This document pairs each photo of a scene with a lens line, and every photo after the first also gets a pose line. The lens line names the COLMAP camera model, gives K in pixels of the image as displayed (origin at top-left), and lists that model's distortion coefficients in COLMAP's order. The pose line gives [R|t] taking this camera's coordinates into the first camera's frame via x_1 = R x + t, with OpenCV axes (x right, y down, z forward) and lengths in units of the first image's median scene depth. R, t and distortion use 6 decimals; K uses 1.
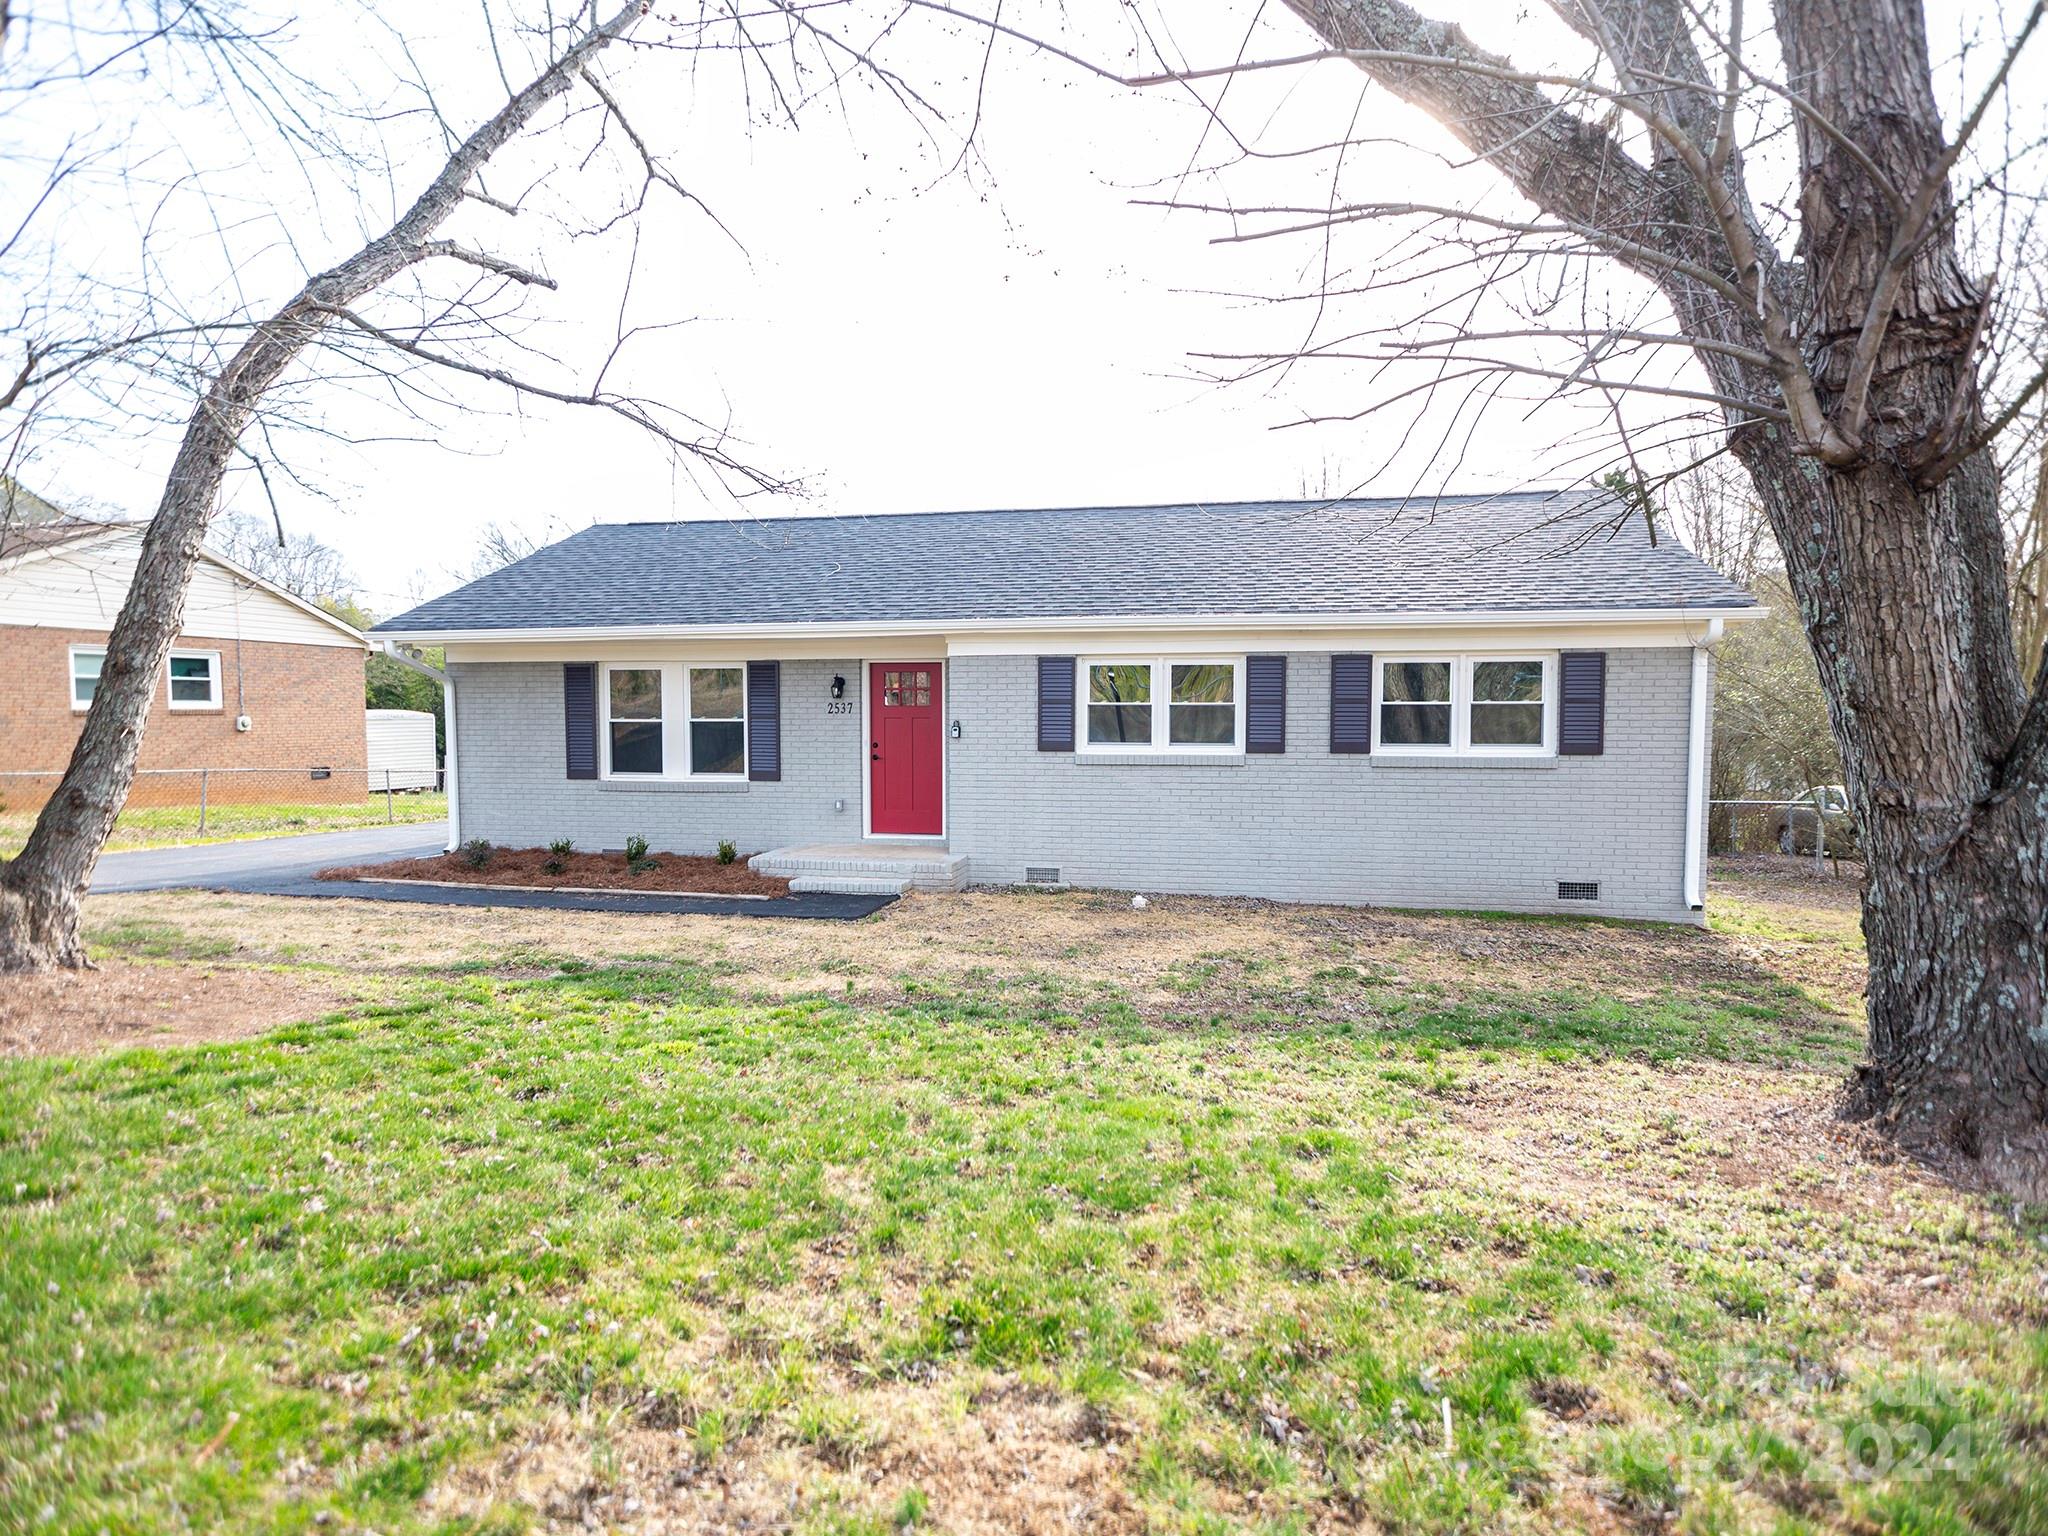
lens RADIAL K [[1022.1, 0, 1024.0], [0, 1022.1, 768.0], [0, 0, 1]] dist [-0.001956, -0.000061]
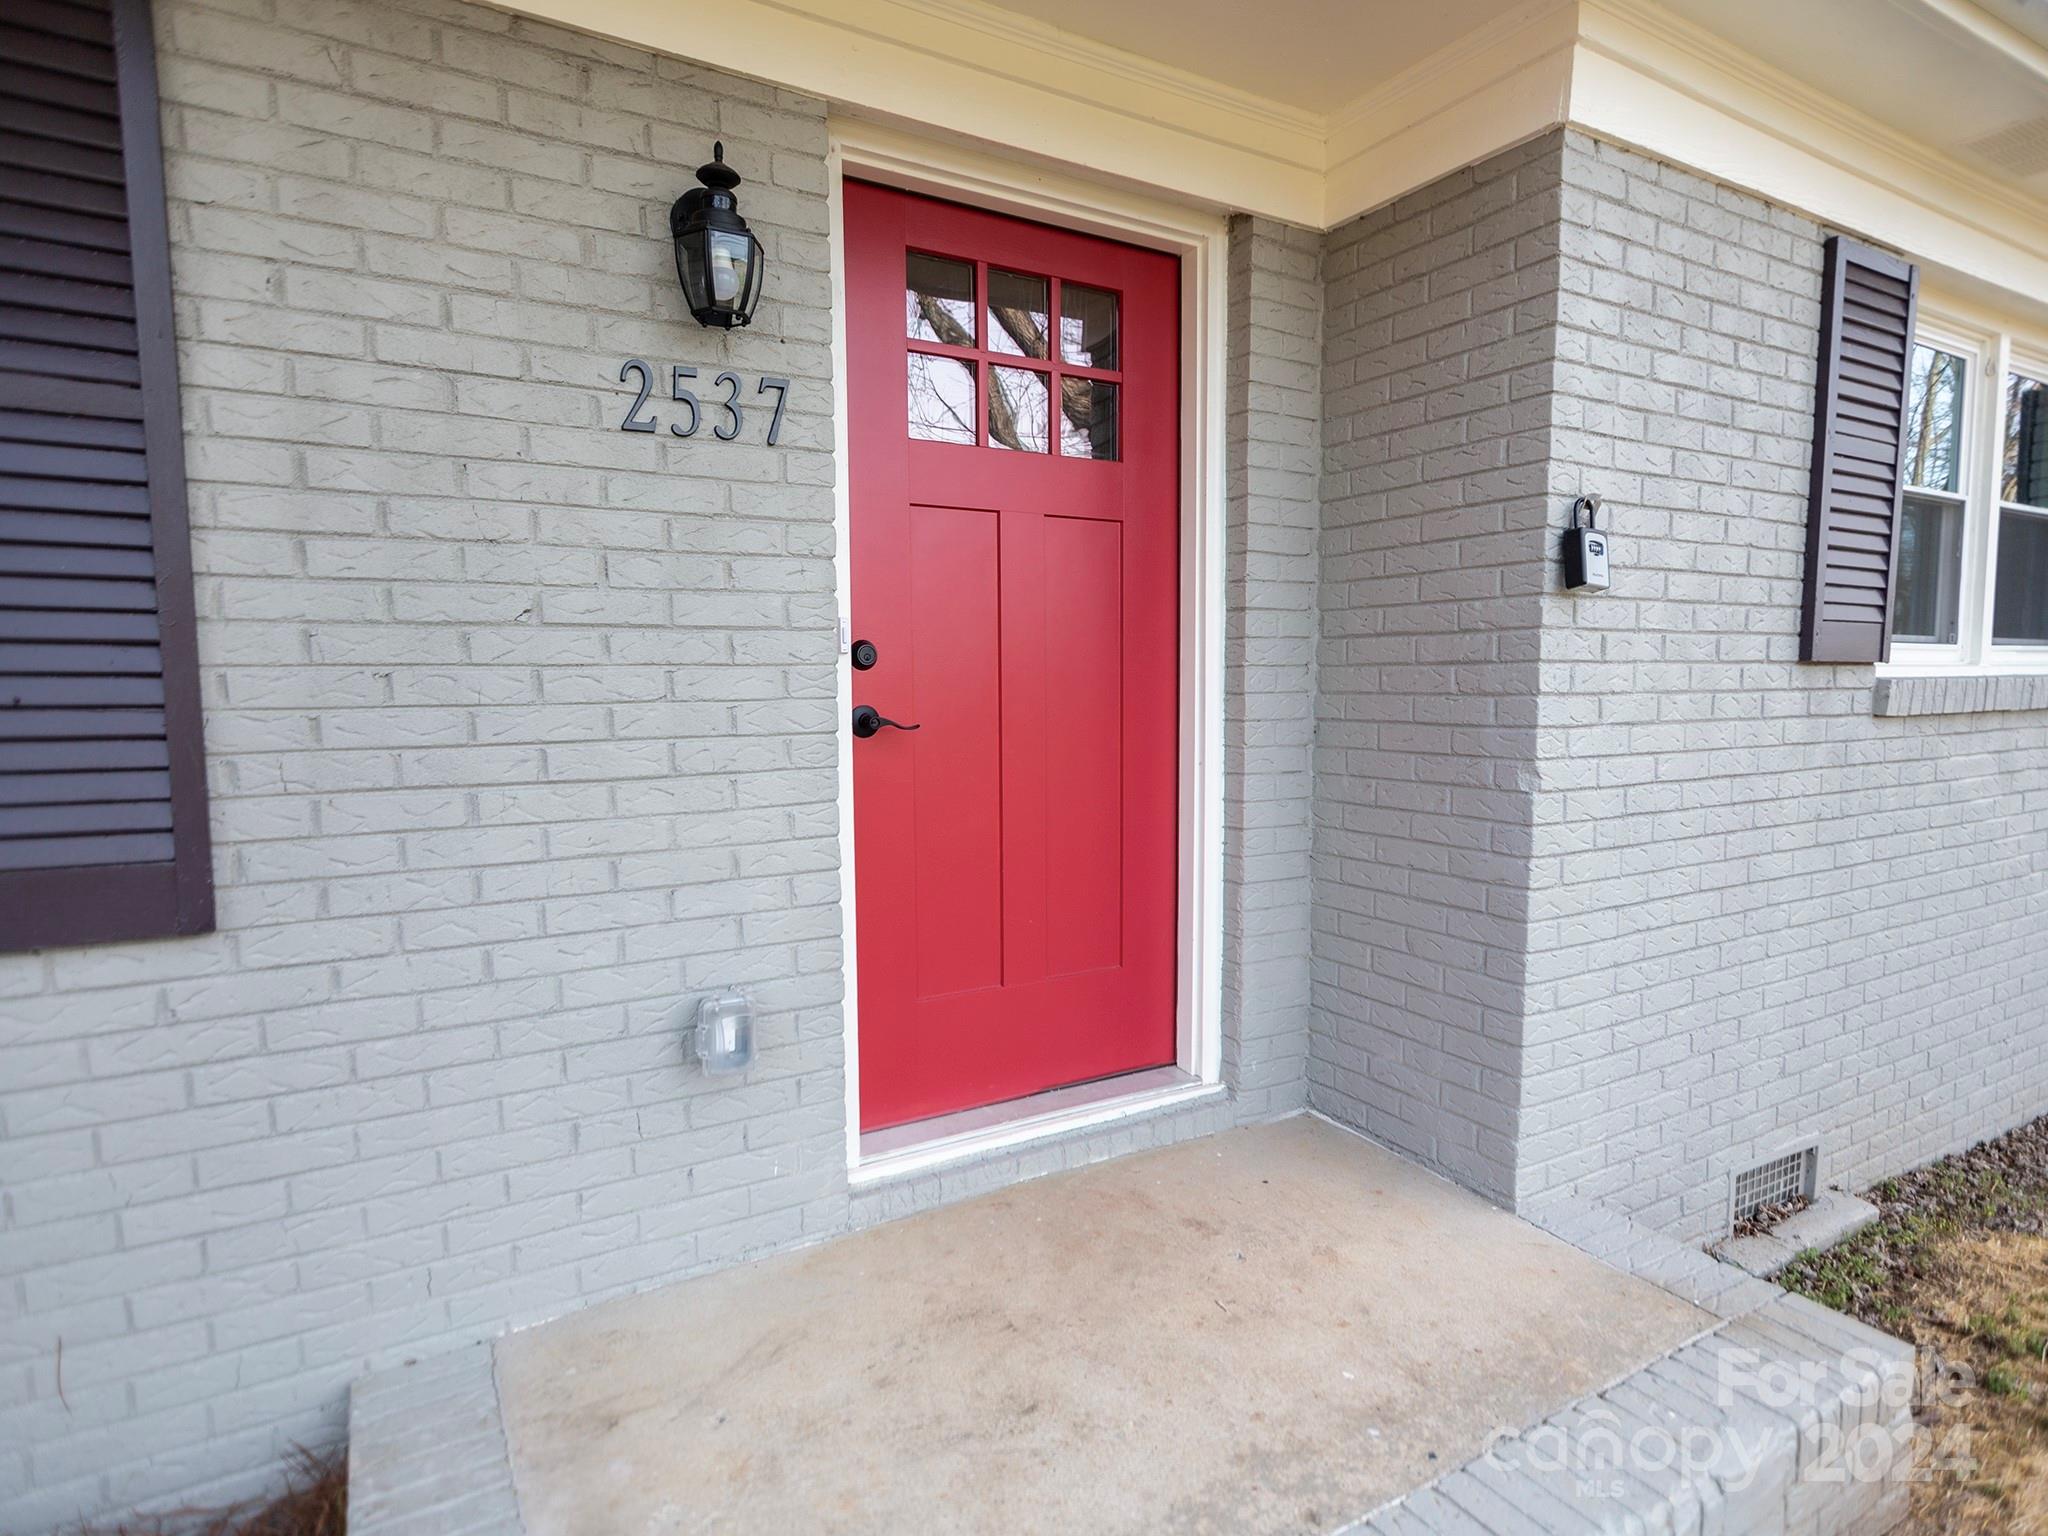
lens RADIAL K [[1076.6, 0, 1024.0], [0, 1076.6, 768.0], [0, 0, 1]] dist [0.001800, 0.000913]
pose [[0.758066, -0.050903, 0.650188, -0.286731], [0.048867, 0.998580, 0.021204, -0.006720], [-0.650344, 0.015699, 0.759478, 0.964385]]
